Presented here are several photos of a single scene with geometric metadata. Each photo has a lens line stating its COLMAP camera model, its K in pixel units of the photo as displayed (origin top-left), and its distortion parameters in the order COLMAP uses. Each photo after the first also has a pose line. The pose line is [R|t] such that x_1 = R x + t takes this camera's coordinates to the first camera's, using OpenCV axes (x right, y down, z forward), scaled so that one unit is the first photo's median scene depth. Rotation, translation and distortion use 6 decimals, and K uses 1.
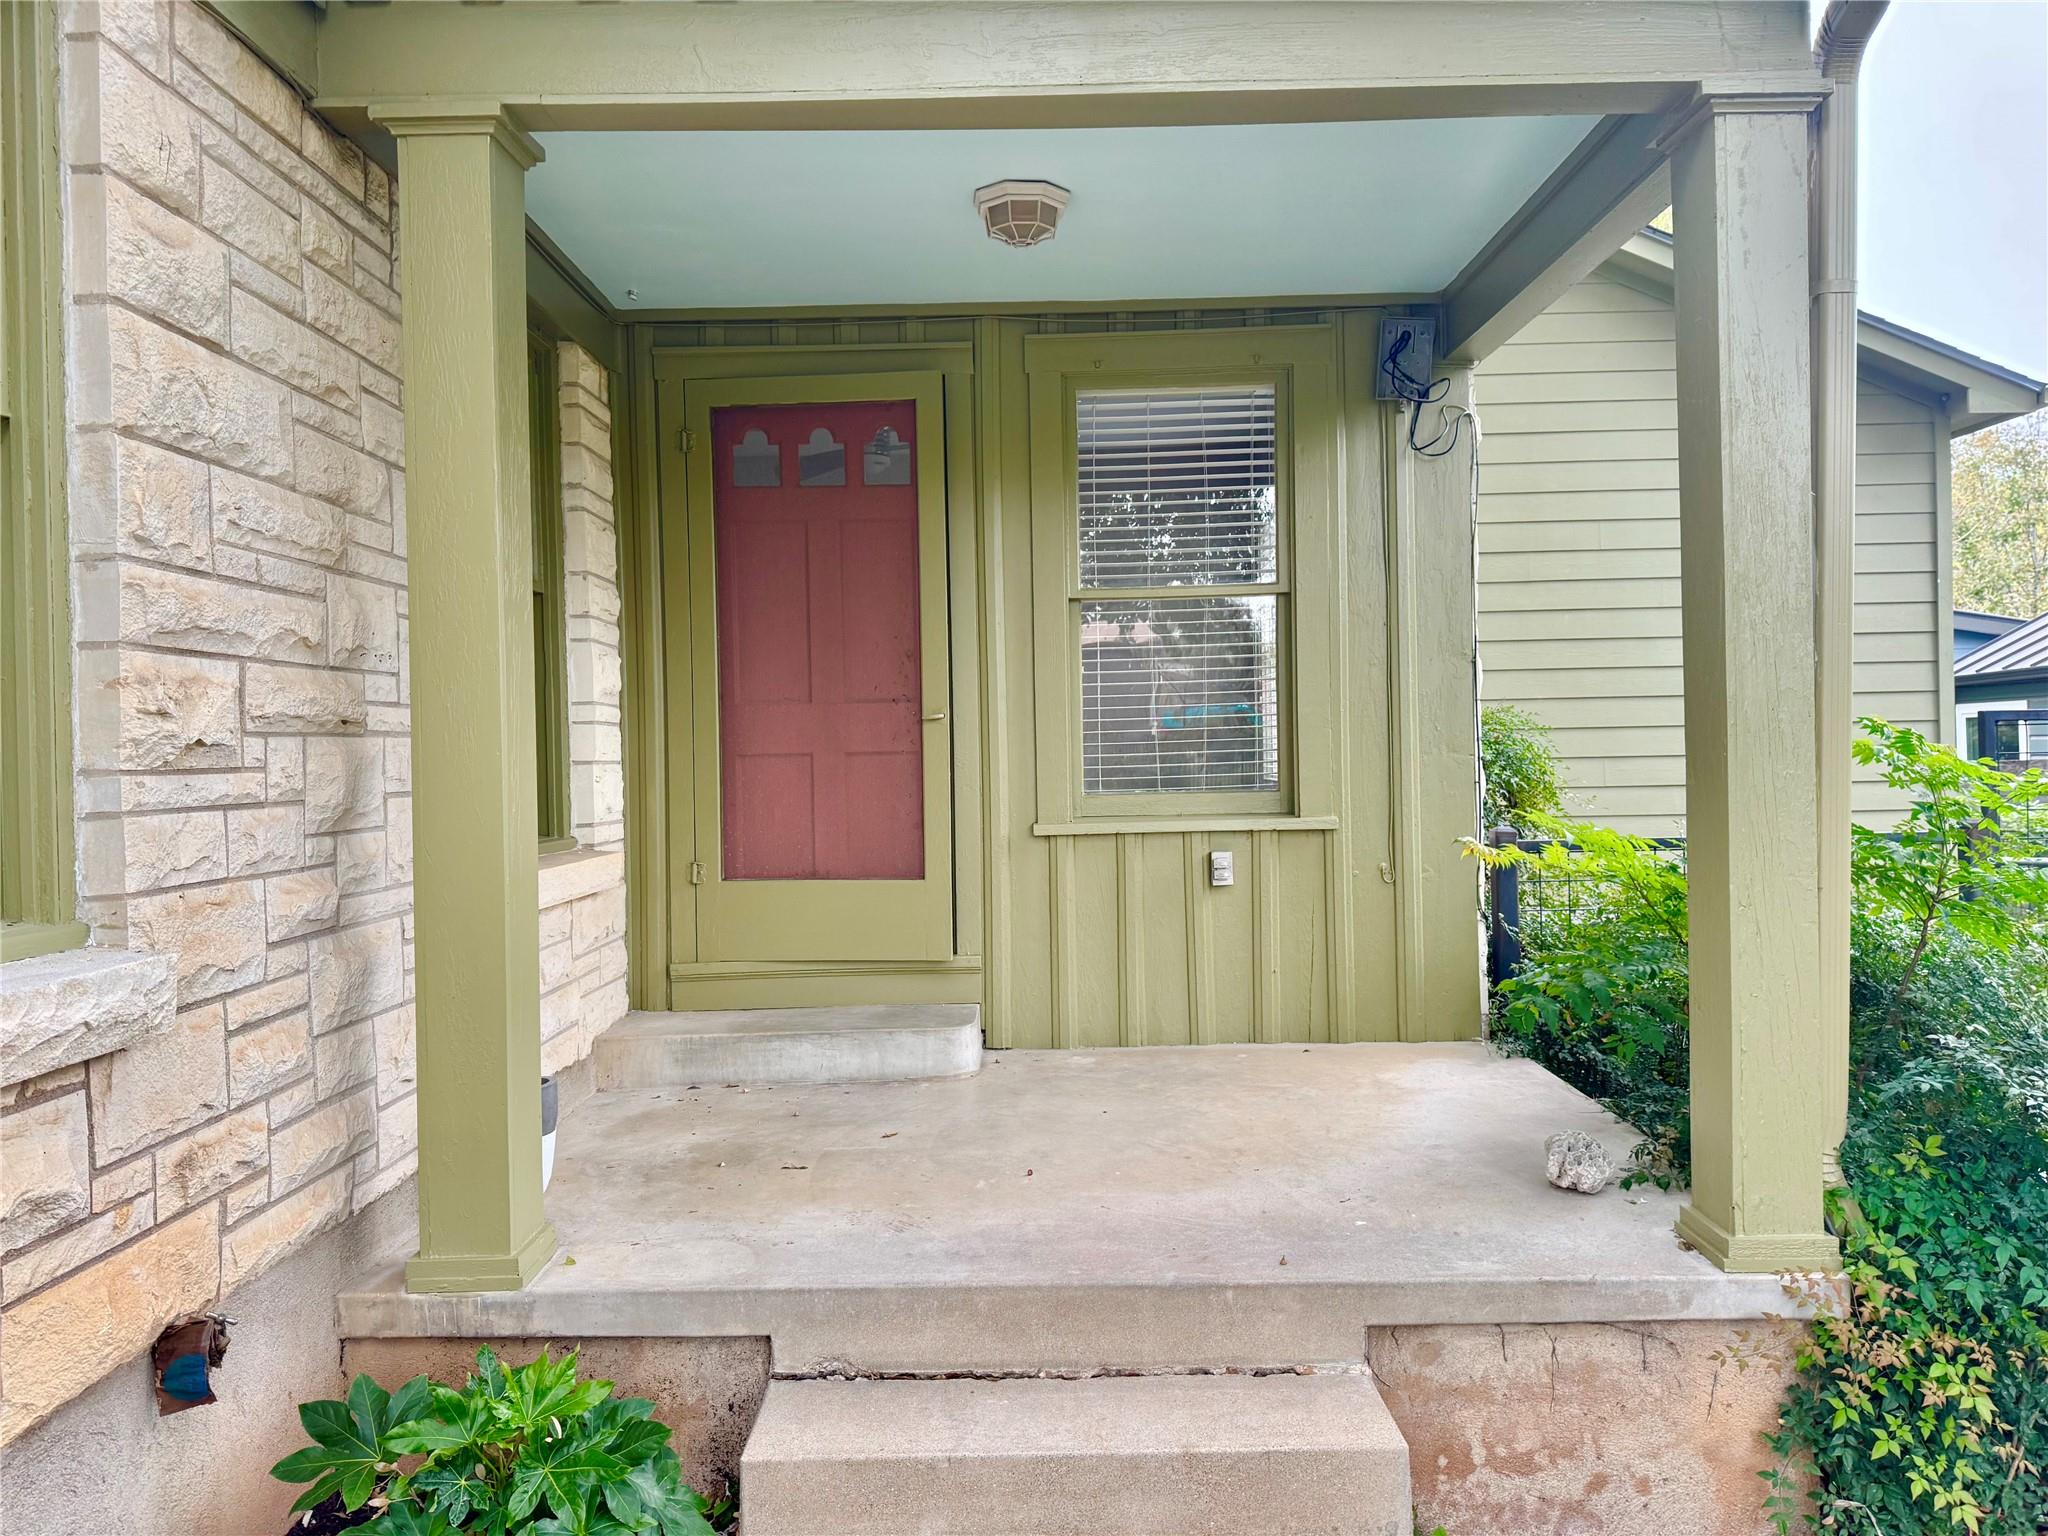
lens RADIAL K [[1446.6, 0, 1013.8], [0, 1446.6, 758.2], [0, 0, 1]] dist [0.013801, -0.015699]
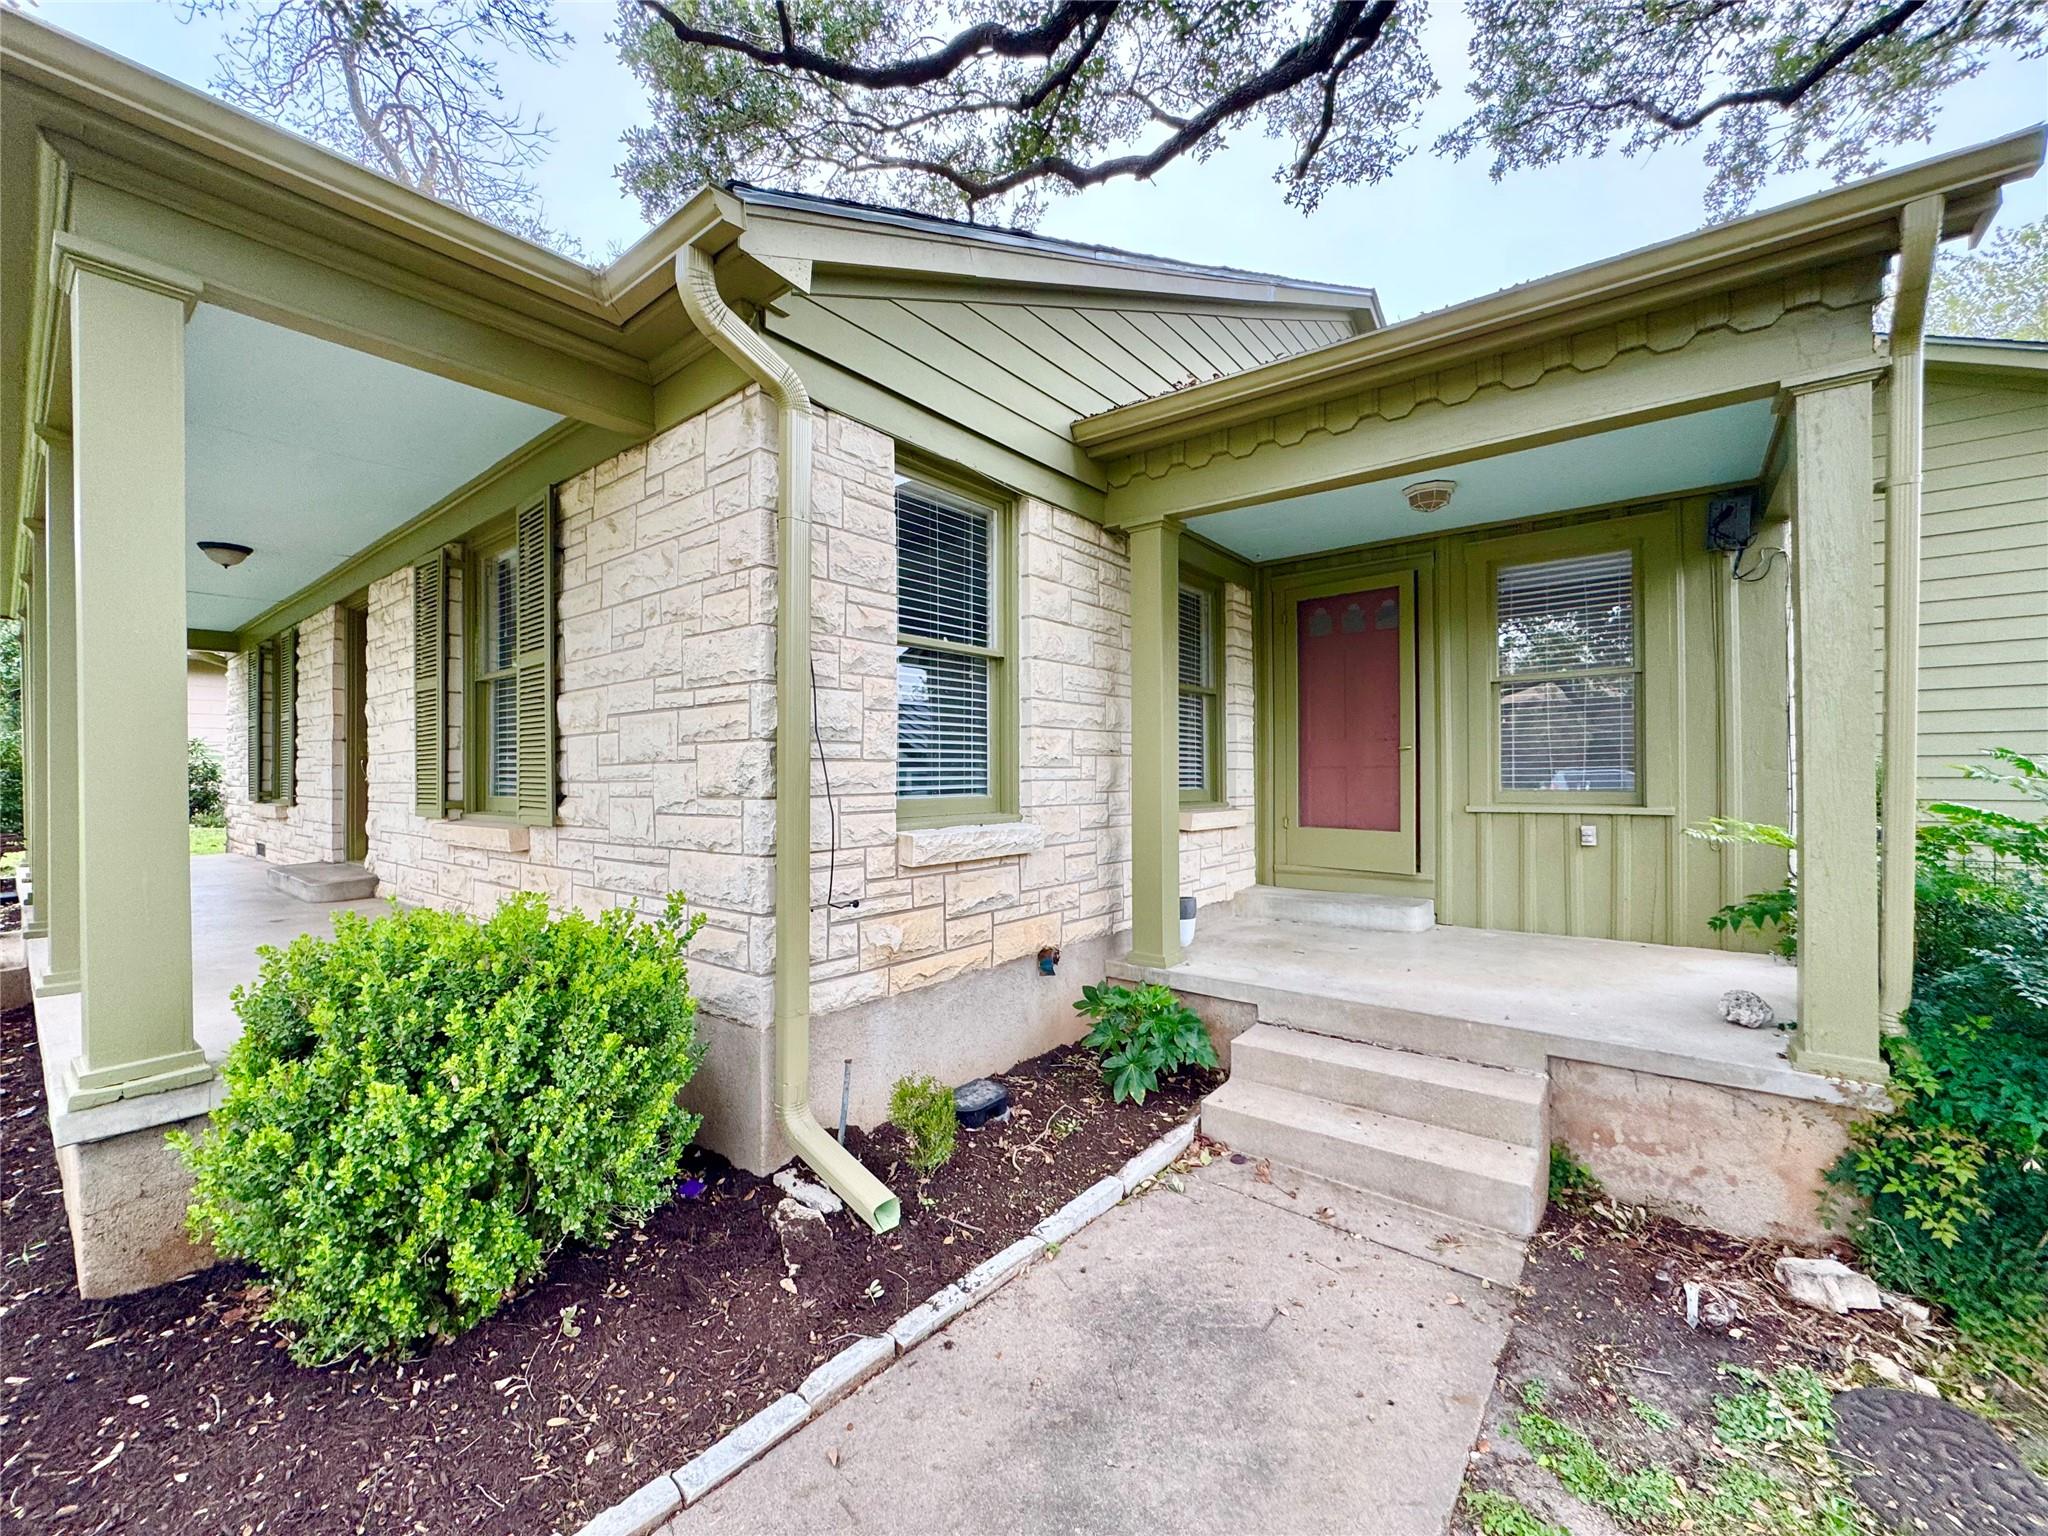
lens RADIAL K [[816.3, 0, 1022.6], [0, 816.3, 772.8], [0, 0, 1]] dist [-0.002352, -0.000044]
pose [[0.792096, 0.014012, -0.610236, 0.343824], [-0.013898, 0.999891, 0.004919, 0.010726], [0.610239, 0.004585, 0.792204, -0.314994]]
